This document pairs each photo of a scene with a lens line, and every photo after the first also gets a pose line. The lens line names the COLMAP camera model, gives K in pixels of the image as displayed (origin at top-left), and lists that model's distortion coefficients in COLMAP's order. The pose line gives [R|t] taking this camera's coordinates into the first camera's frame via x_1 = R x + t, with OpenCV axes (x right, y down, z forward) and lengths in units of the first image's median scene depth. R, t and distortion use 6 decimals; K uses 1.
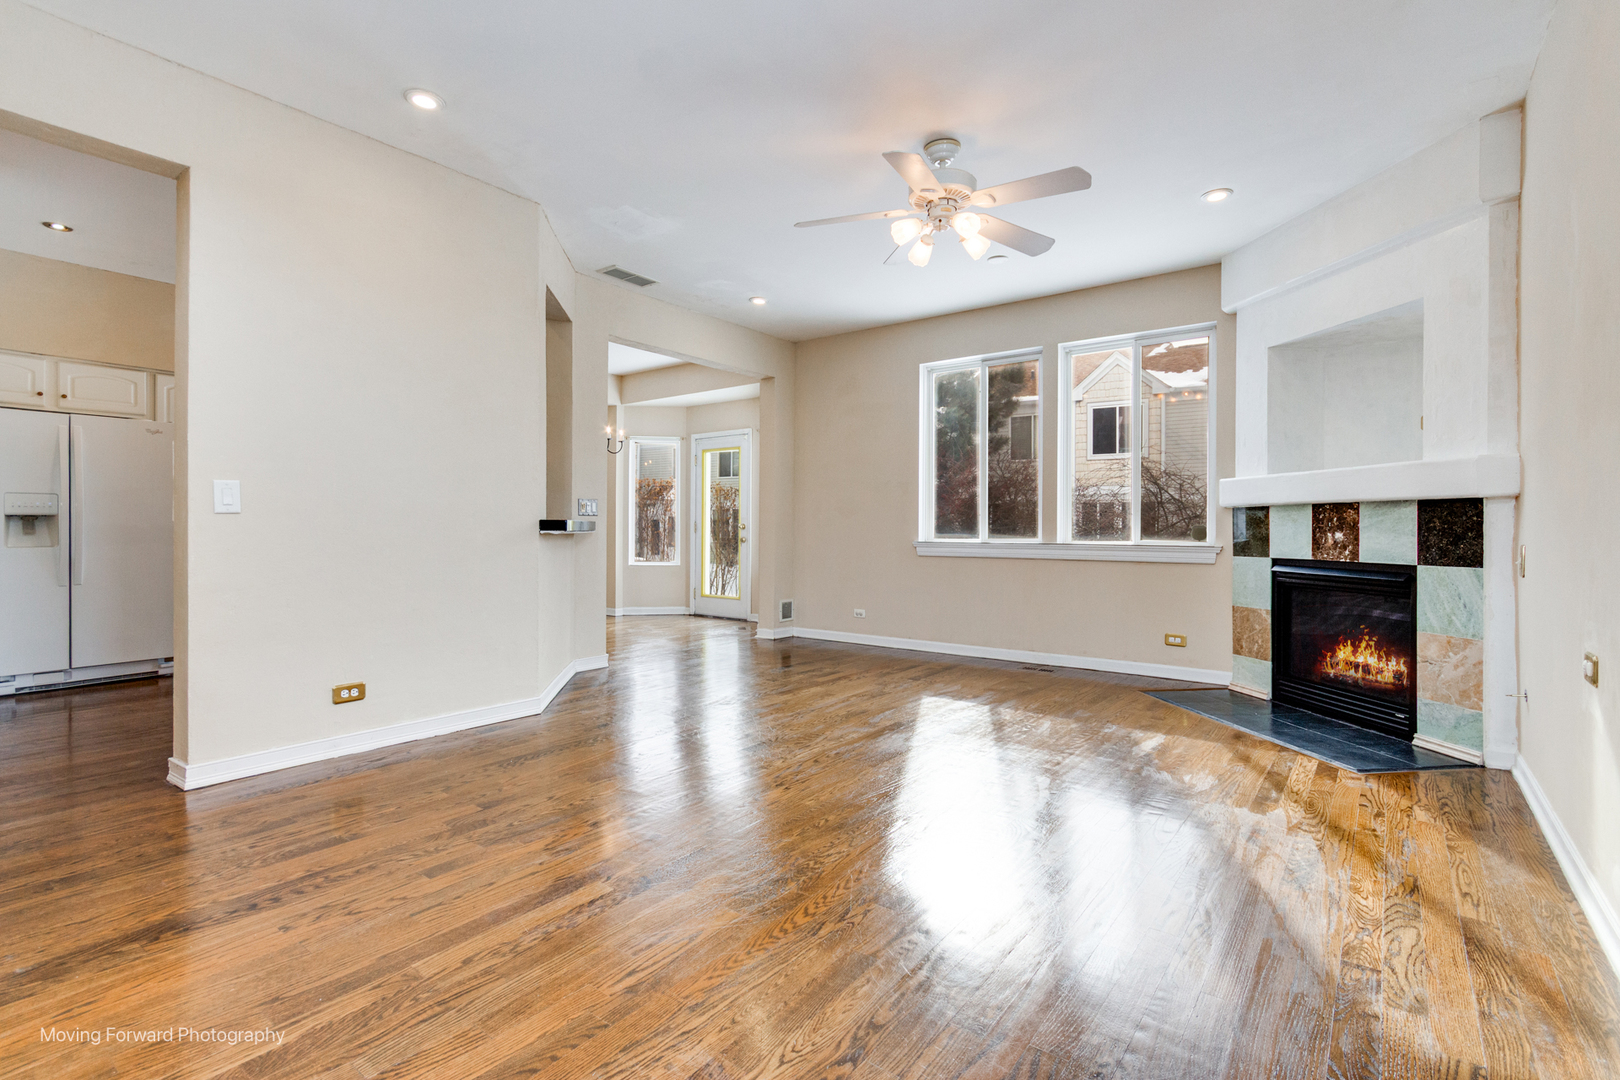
lens RADIAL K [[762.3, 0, 804.7], [0, 762.3, 532.1], [0, 0, 1]] dist [0.012110, -0.002525]
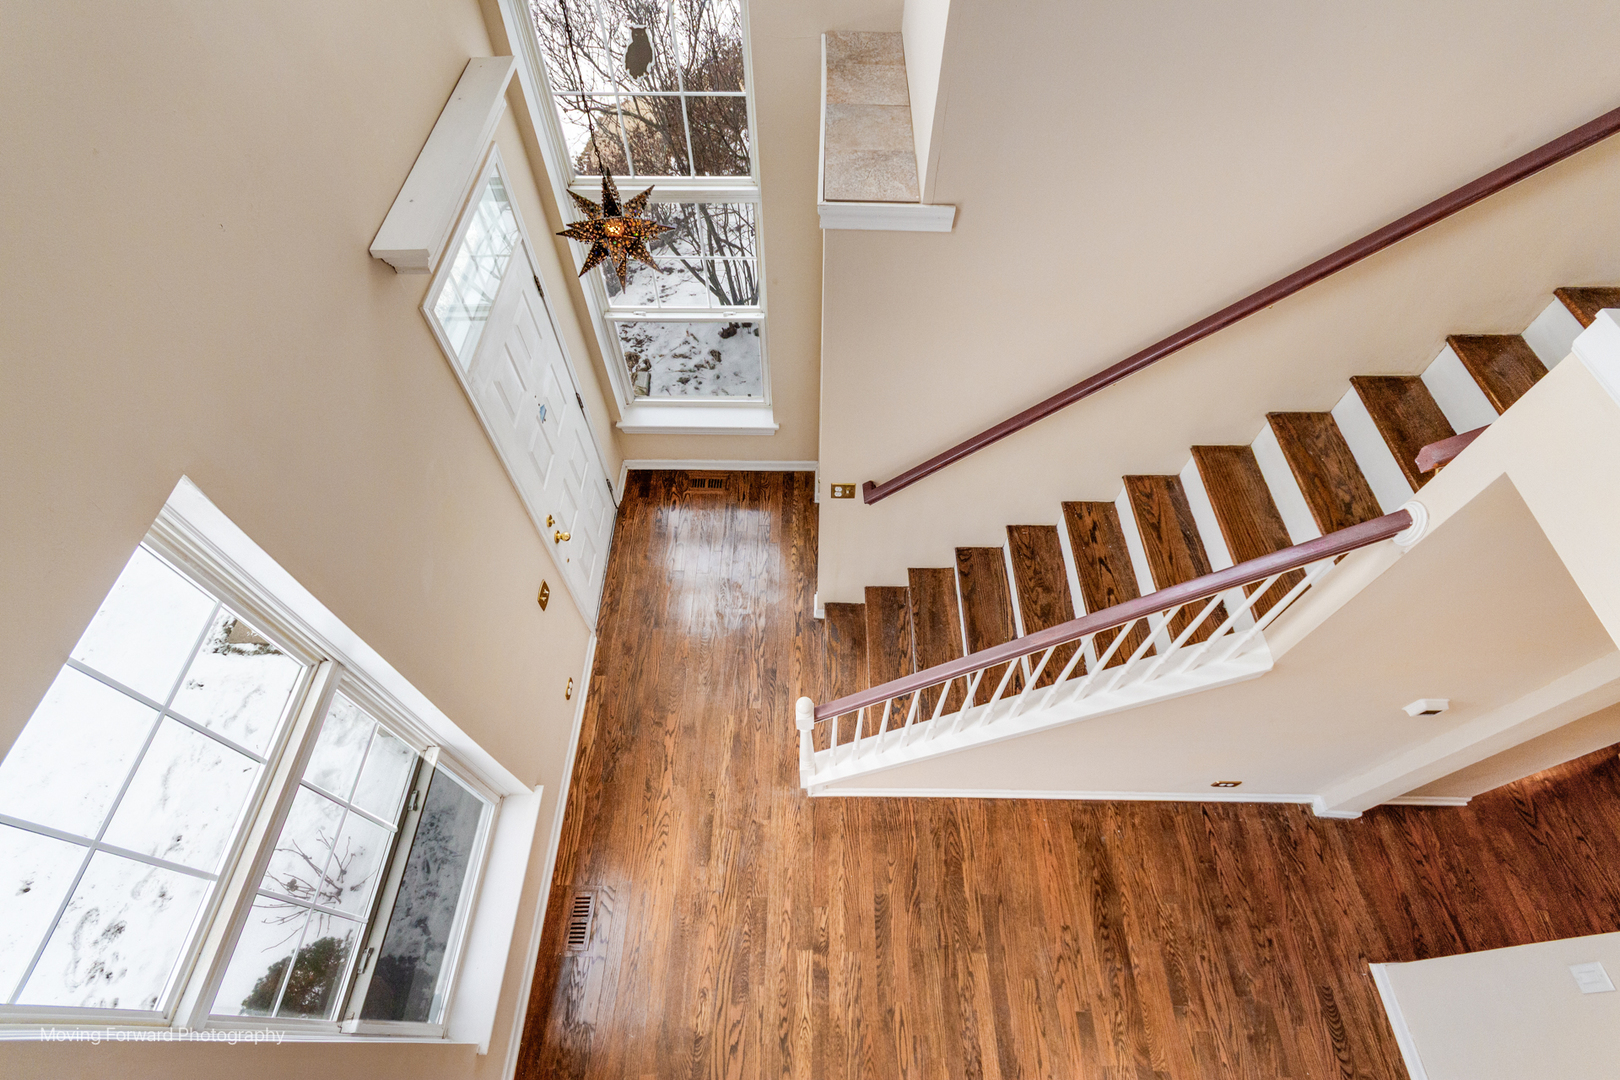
lens RADIAL K [[762.3, 0, 811.8], [0, 762.3, 529.3], [0, 0, 1]] dist [0.012110, -0.002525]
pose [[-0.795344, 0.488297, -0.359158, 0.028574], [-0.005930, 0.586218, 0.810132, -0.913167], [0.606130, 0.646463, -0.463349, 0.462126]]
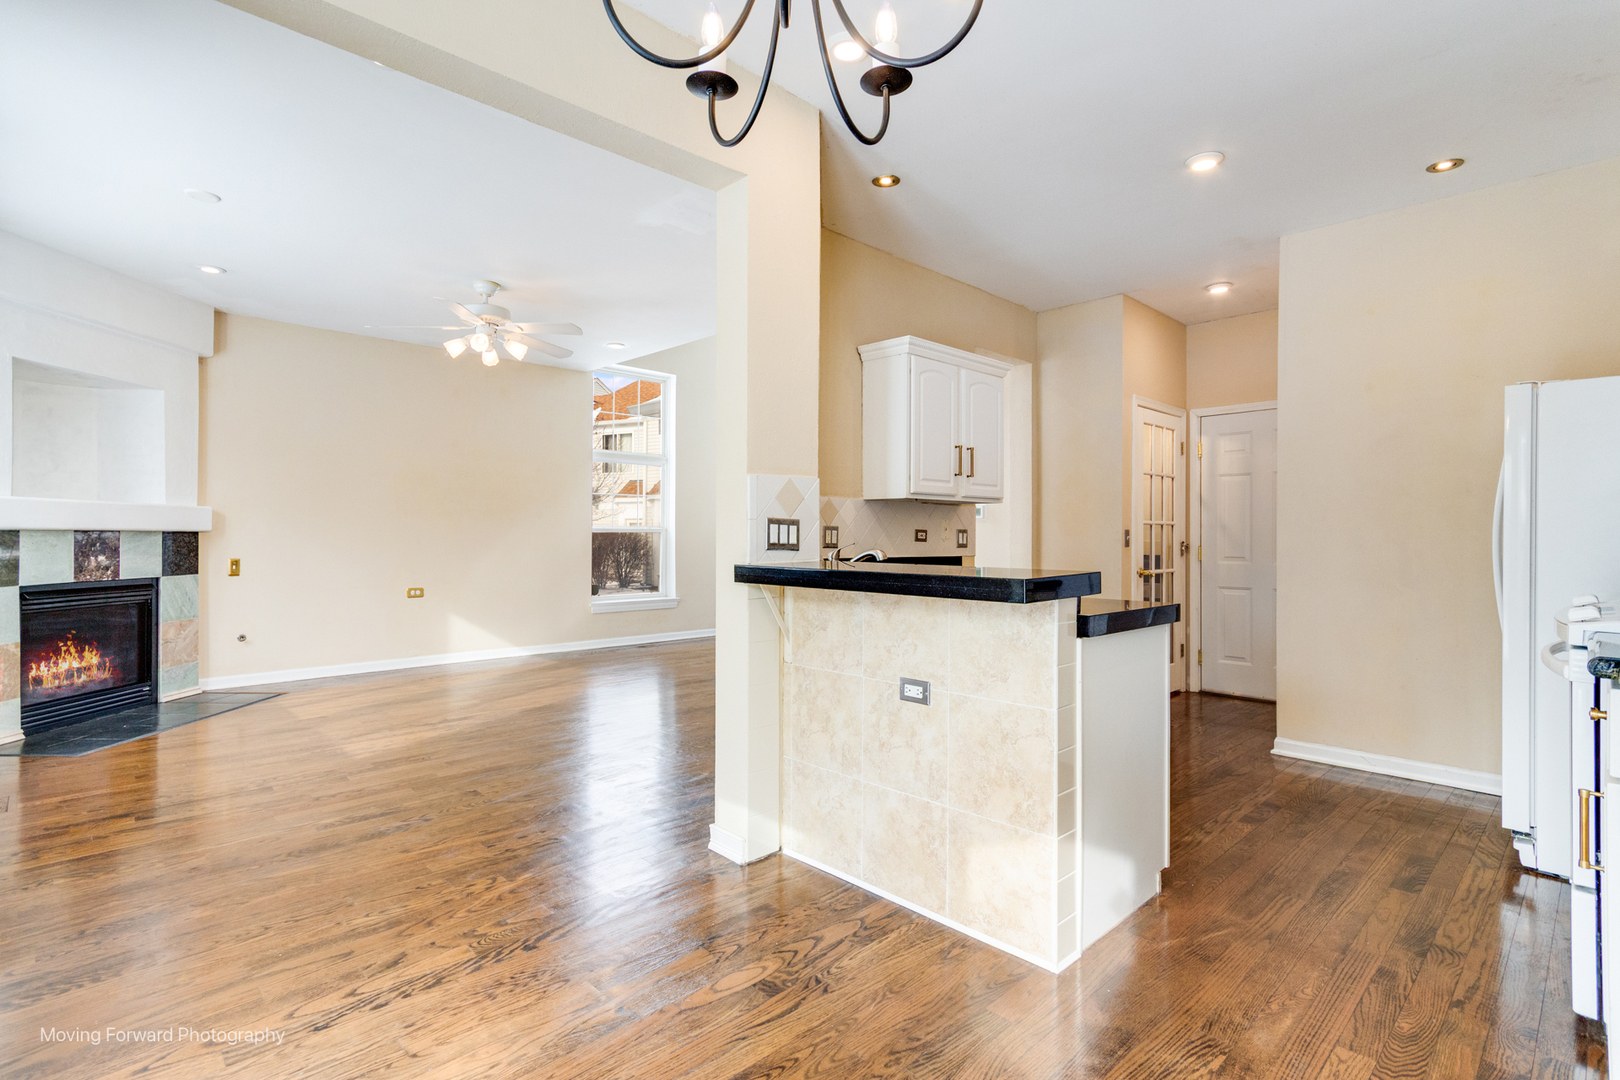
lens RADIAL K [[762.3, 0, 818.2], [0, 762.3, 532.6], [0, 0, 1]] dist [0.012110, -0.002525]
pose [[-0.992152, -0.008675, 0.124739, -0.580780], [-0.008657, 0.999962, 0.000686, -0.049810], [-0.124740, -0.000399, -0.992189, 2.228212]]
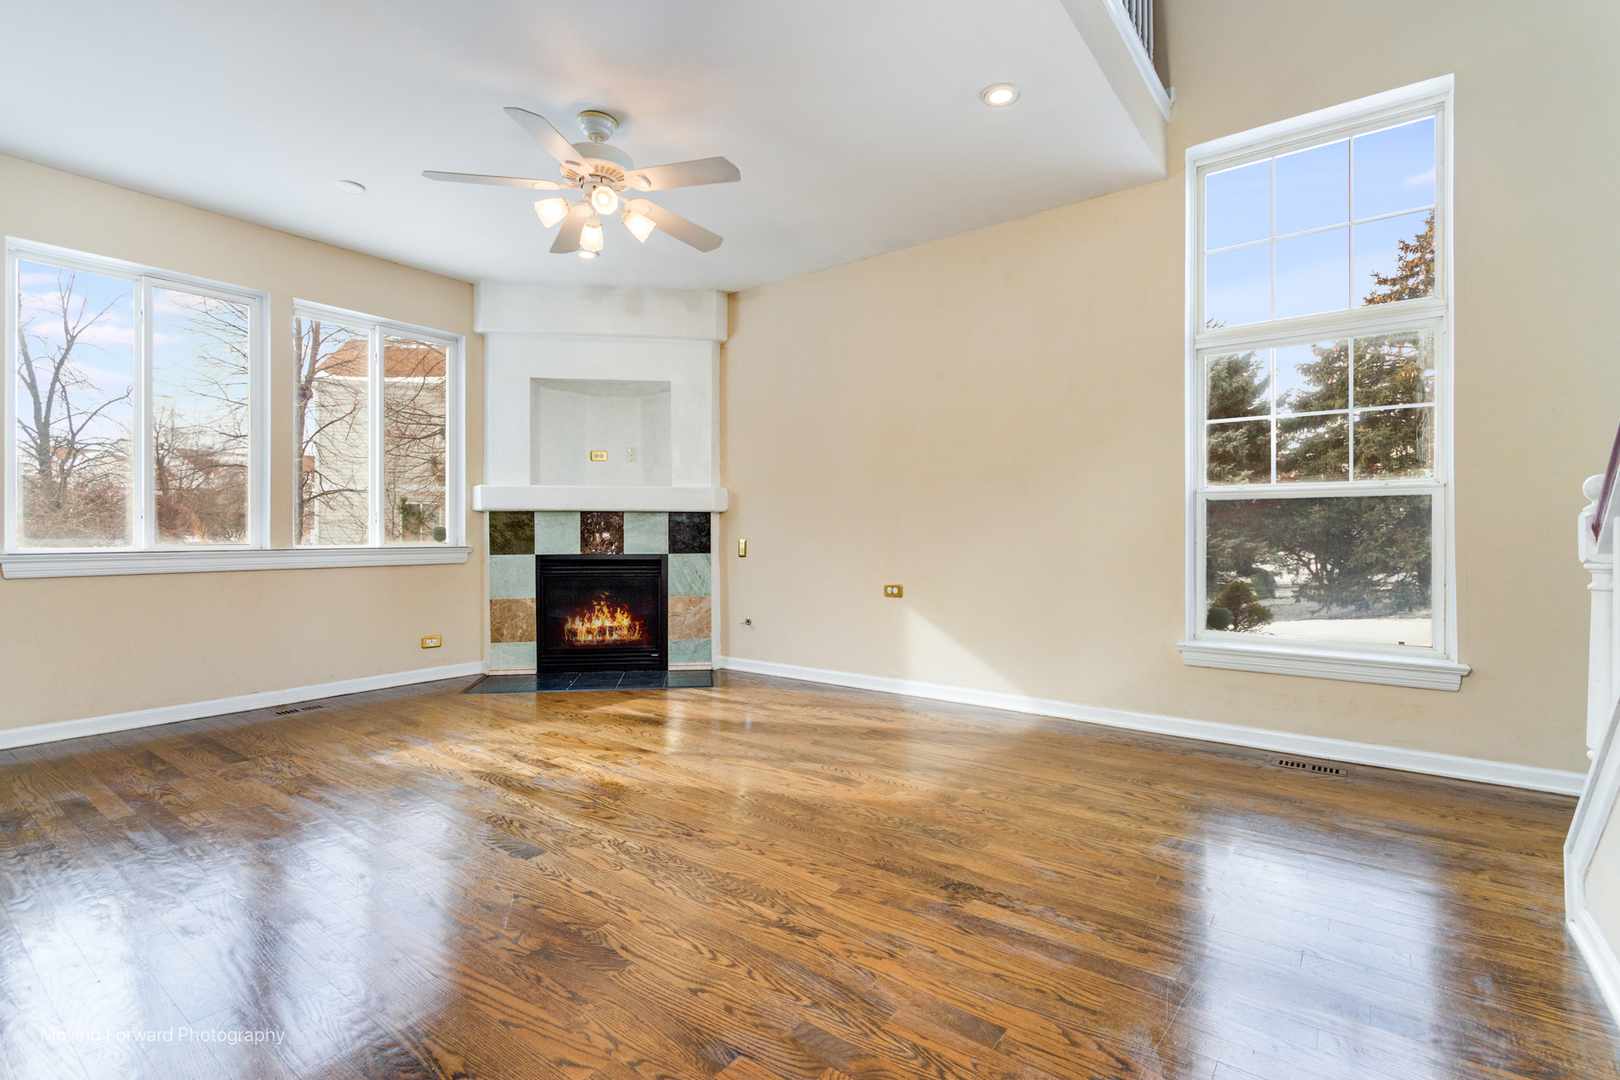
lens RADIAL K [[762.3, 0, 813.5], [0, 762.3, 531.7], [0, 0, 1]] dist [0.012110, -0.002525]
pose [[-0.025971, -0.000717, 0.999662, -0.730447], [0.002599, 0.999996, 0.000784, -0.002262], [-0.999659, 0.002618, -0.025970, 0.735784]]
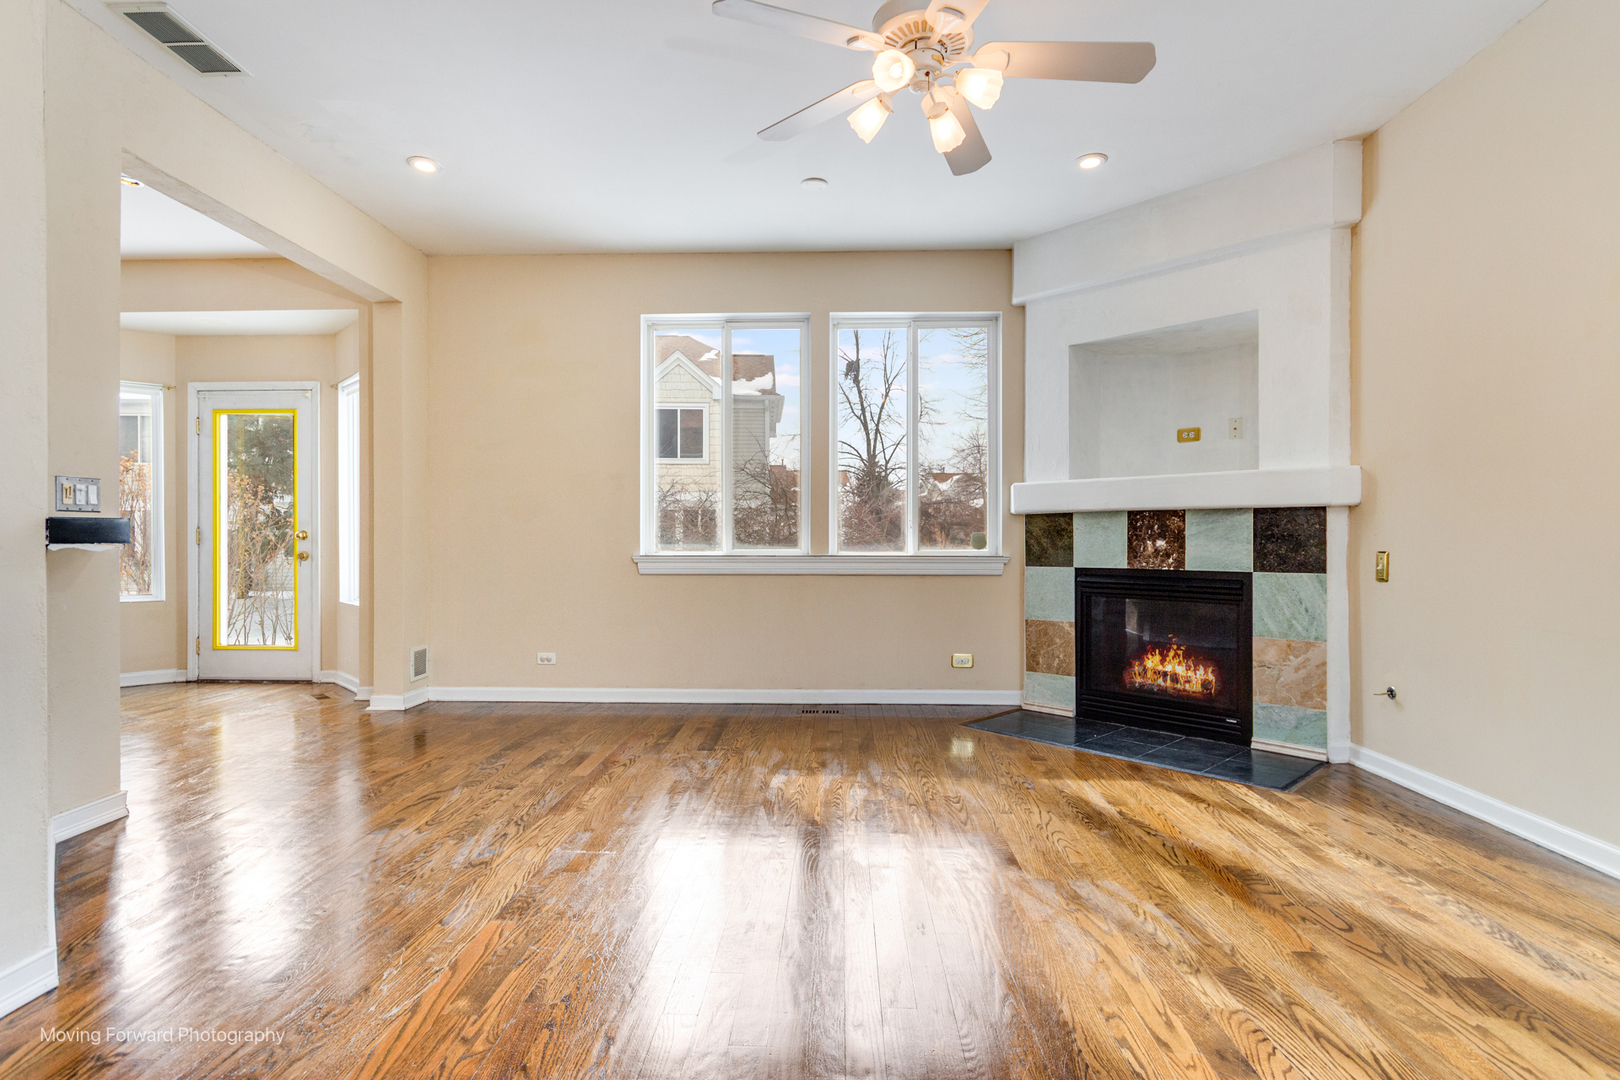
lens RADIAL K [[814.7, 0, 805.2], [0, 814.7, 546.9], [0, 0, 1]] dist [0.004076, -0.001150]
pose [[0.812825, -0.008862, 0.582440, -0.309888], [0.004921, 0.999953, 0.008348, -0.002227], [-0.582487, -0.003919, 0.812831, 0.459001]]
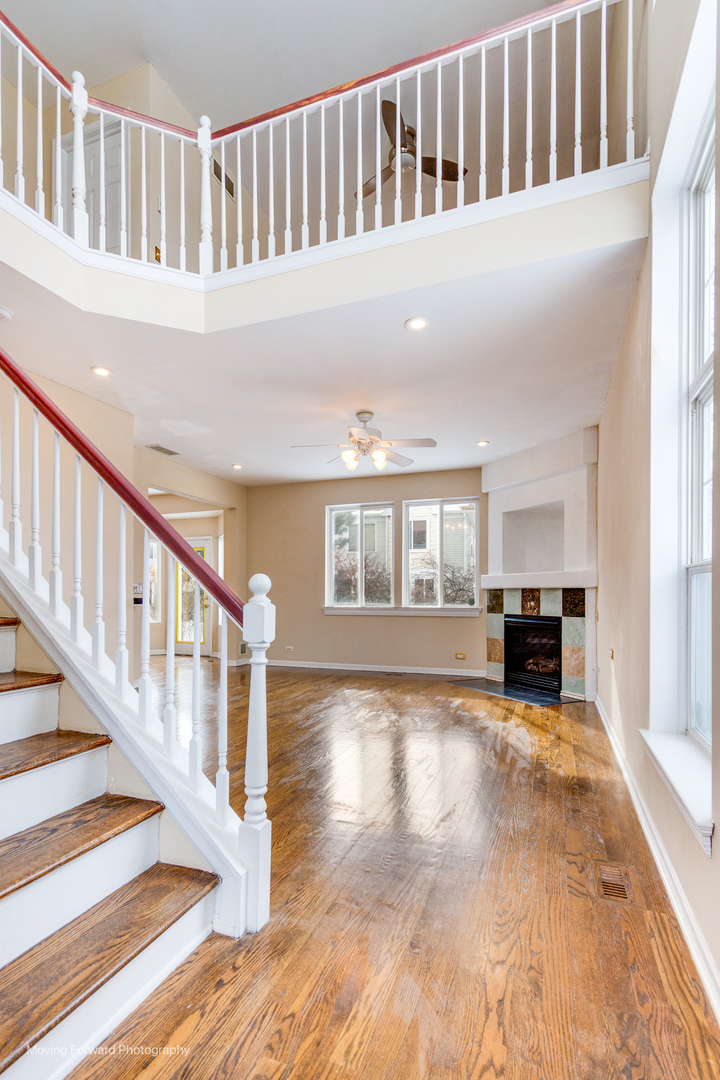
lens RADIAL K [[536.5, 0, 344.2], [0, 536.5, 600.7], [0, 0, 1]] dist [-0.006681, 0.000307]
pose [[0.961026, -0.006051, 0.276393, -0.258778], [0.004074, 0.999962, 0.007724, -0.018912], [-0.276429, -0.006297, 0.961014, -0.343942]]
